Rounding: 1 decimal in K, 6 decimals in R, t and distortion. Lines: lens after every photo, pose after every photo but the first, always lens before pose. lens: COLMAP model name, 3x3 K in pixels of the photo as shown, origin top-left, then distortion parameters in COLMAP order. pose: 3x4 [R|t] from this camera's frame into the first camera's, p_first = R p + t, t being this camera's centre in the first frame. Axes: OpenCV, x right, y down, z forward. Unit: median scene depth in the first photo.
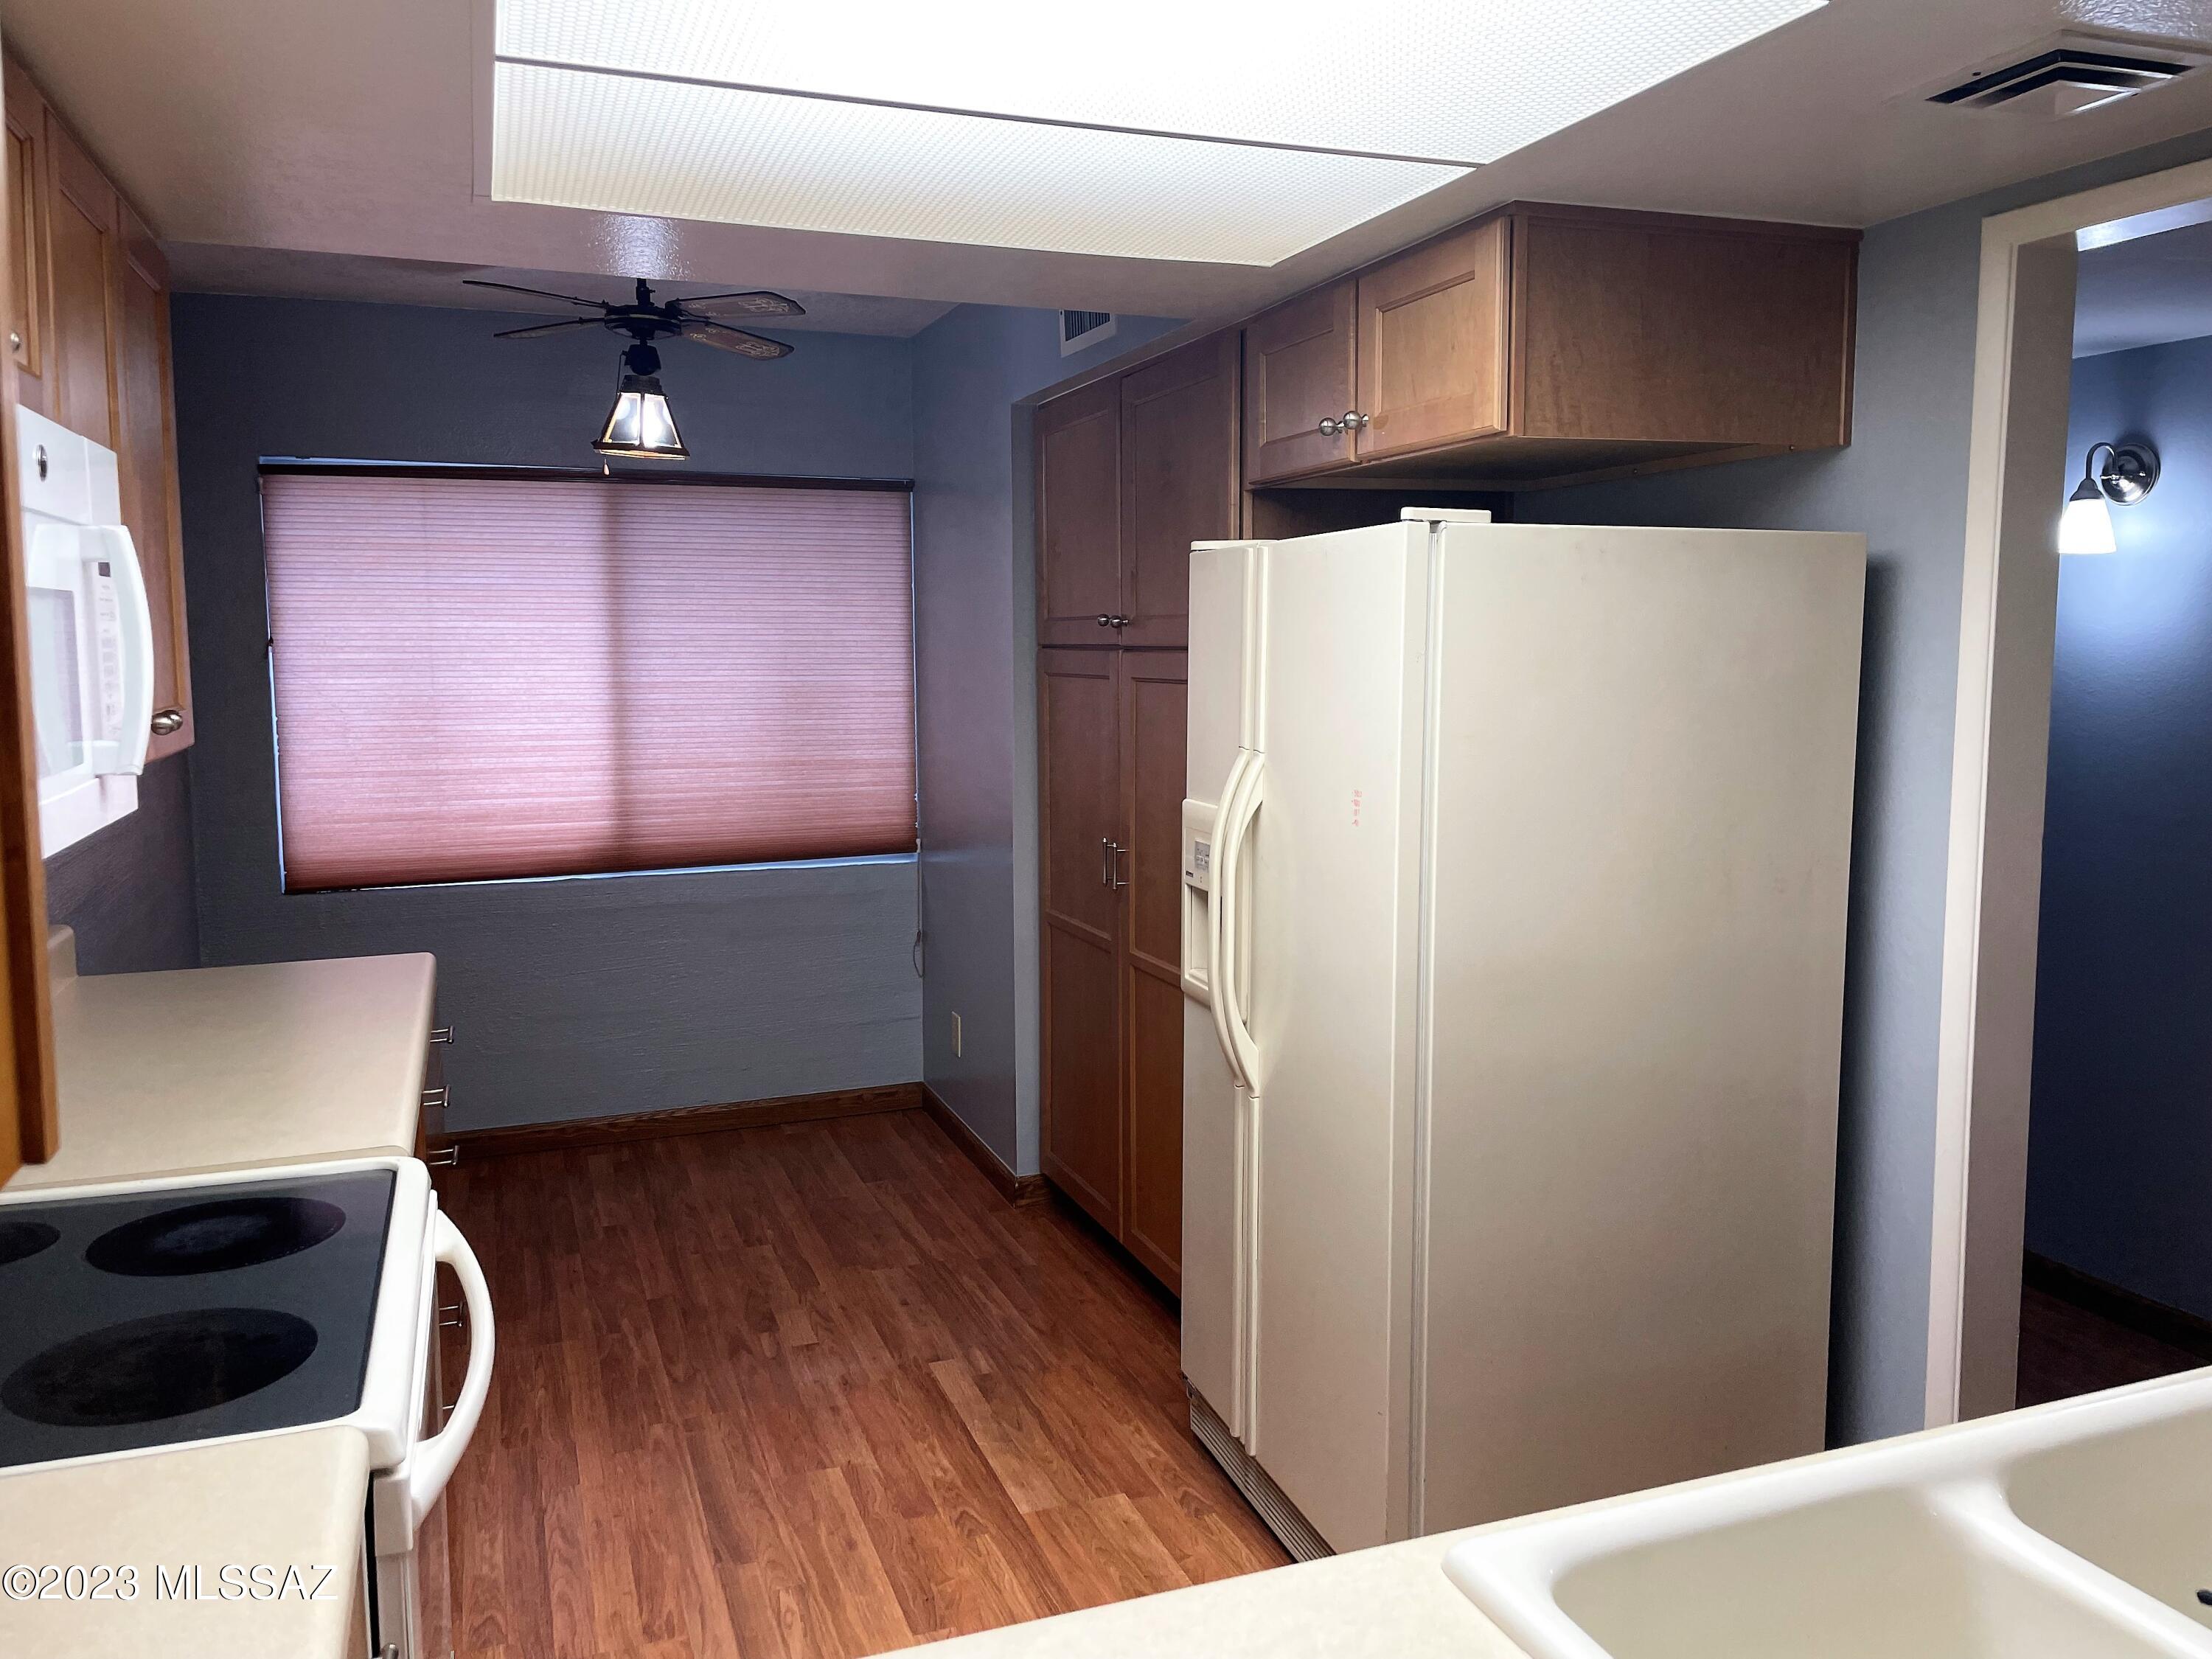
lens RADIAL K [[1679.3, 0, 1101.5], [0, 1679.3, 820.9], [0, 0, 1]] dist [0.034354, -0.003163]
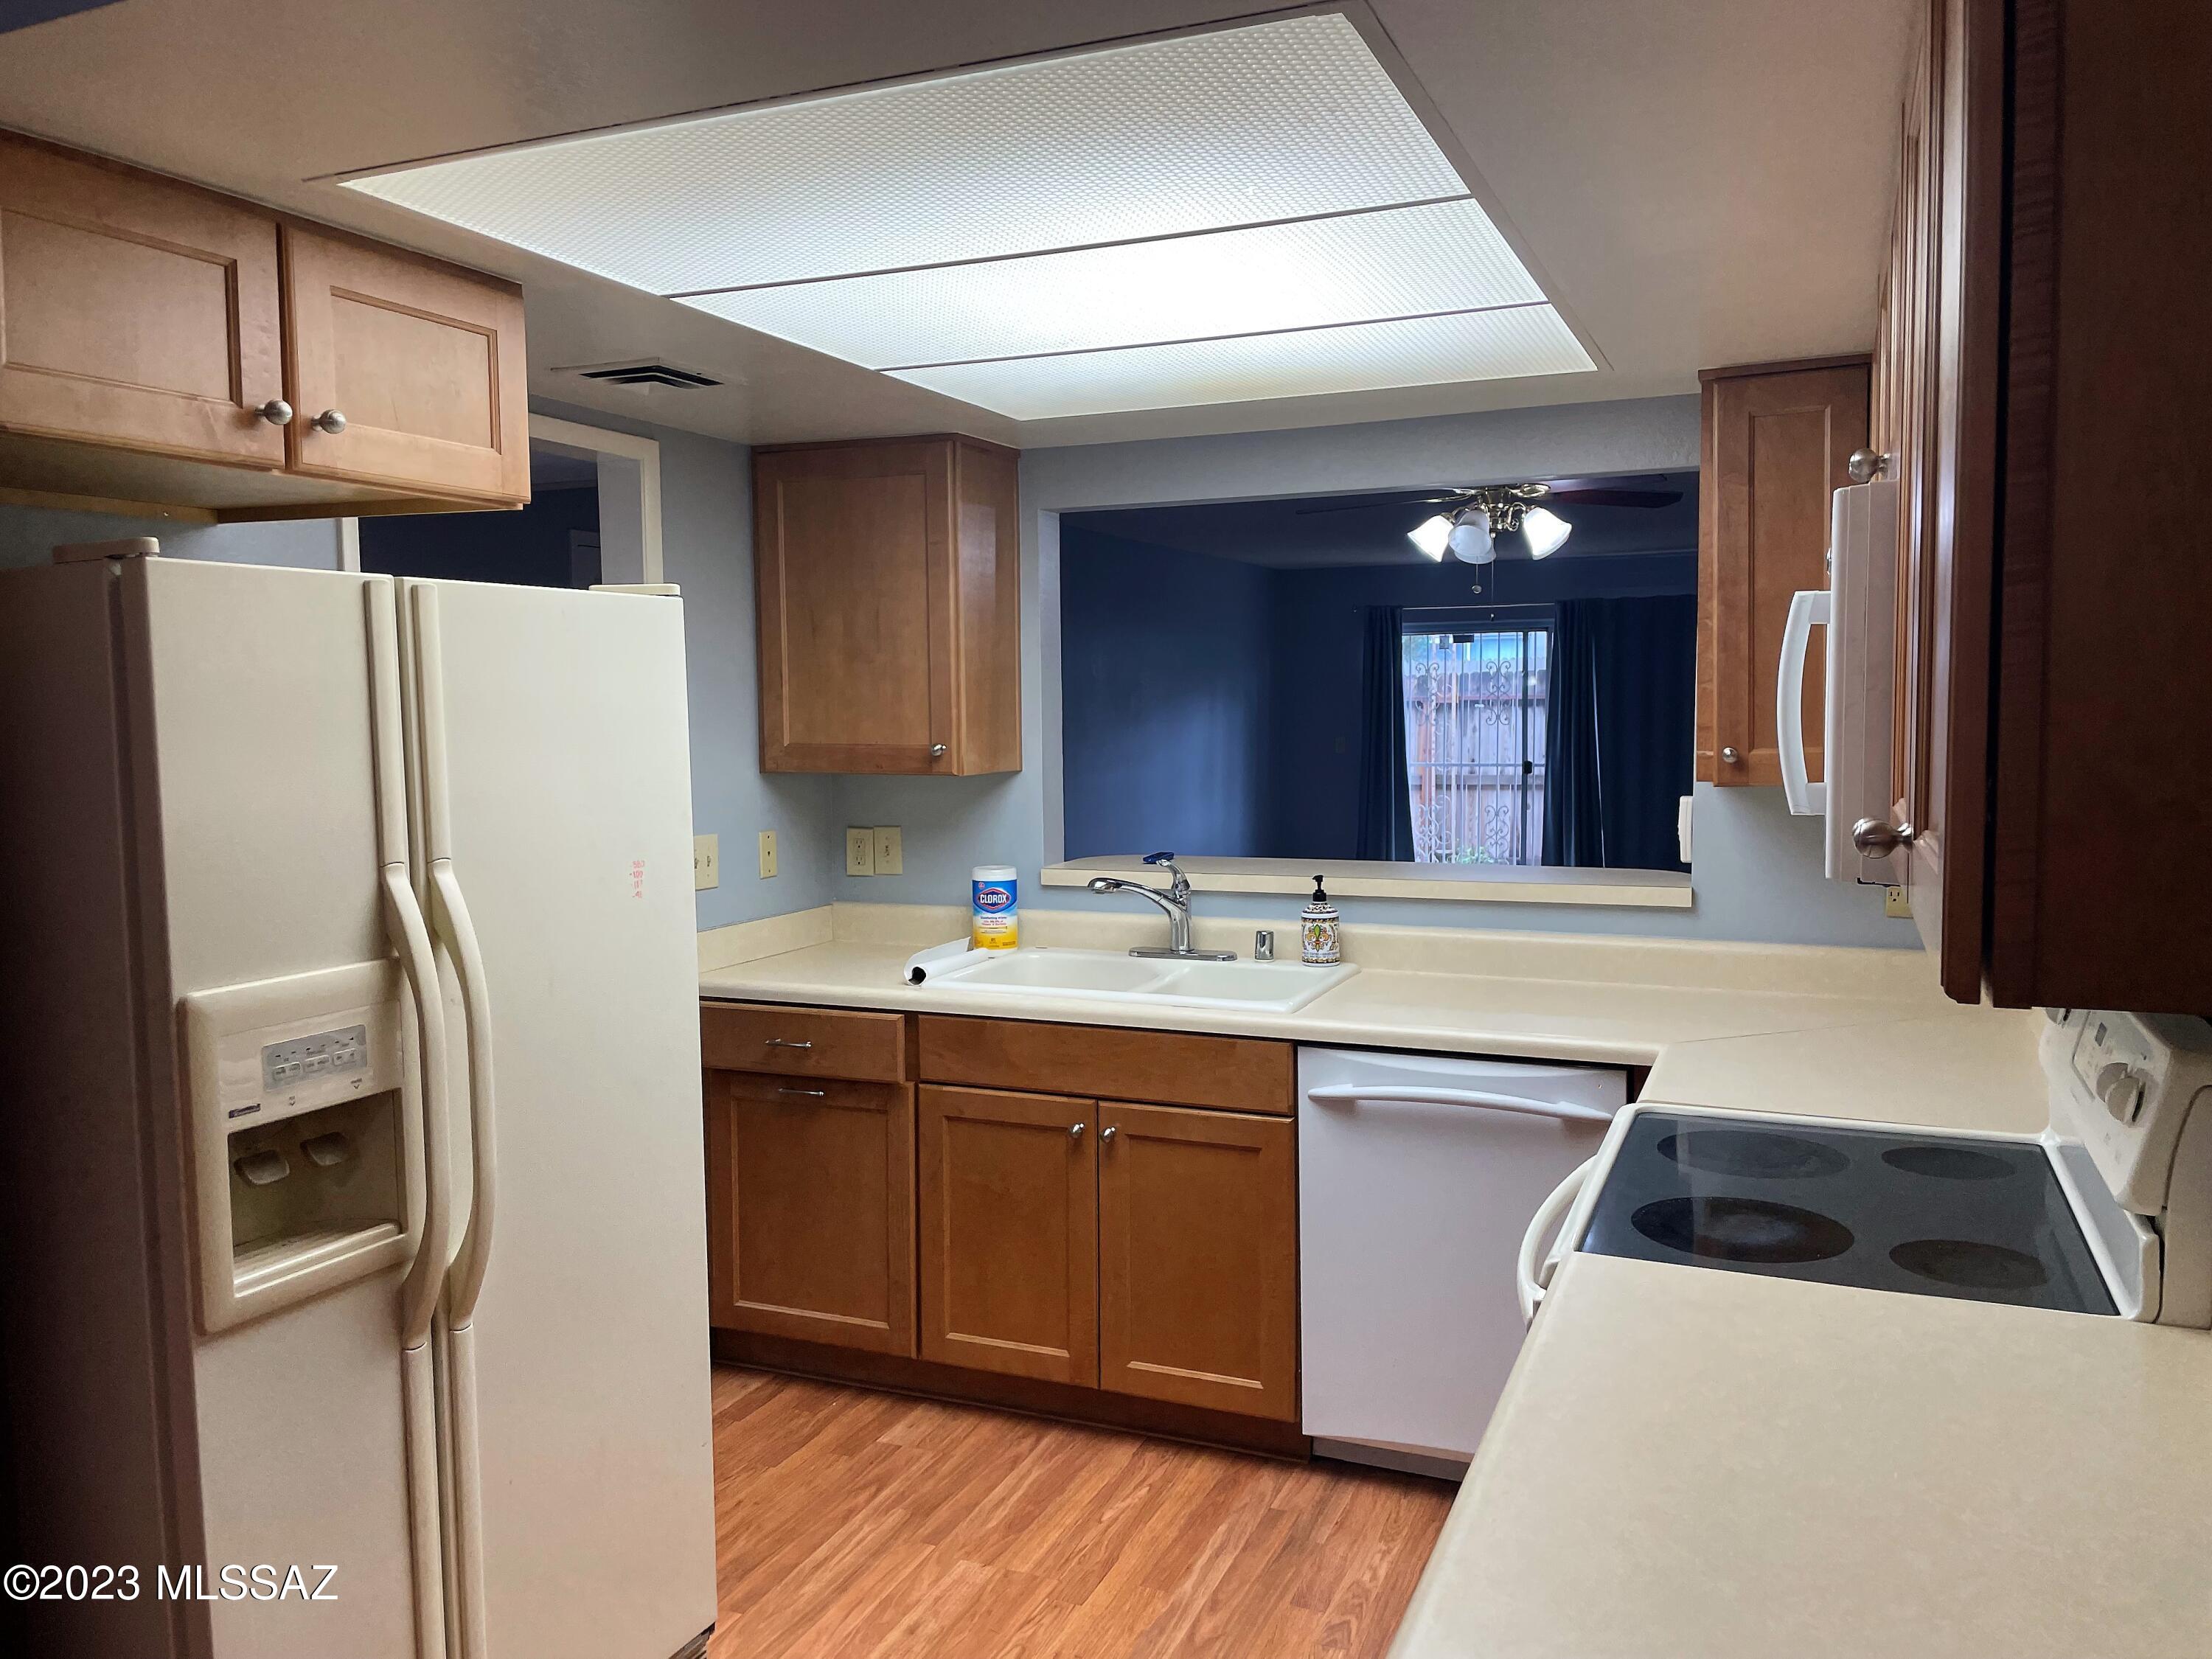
lens RADIAL K [[1679.3, 0, 1101.5], [0, 1679.3, 820.9], [0, 0, 1]] dist [0.034354, -0.003163]
pose [[-0.723962, -0.038901, 0.688742, -0.718118], [0.087112, 0.985261, 0.147216, -0.162242], [-0.684318, 0.166576, -0.709903, 1.506481]]
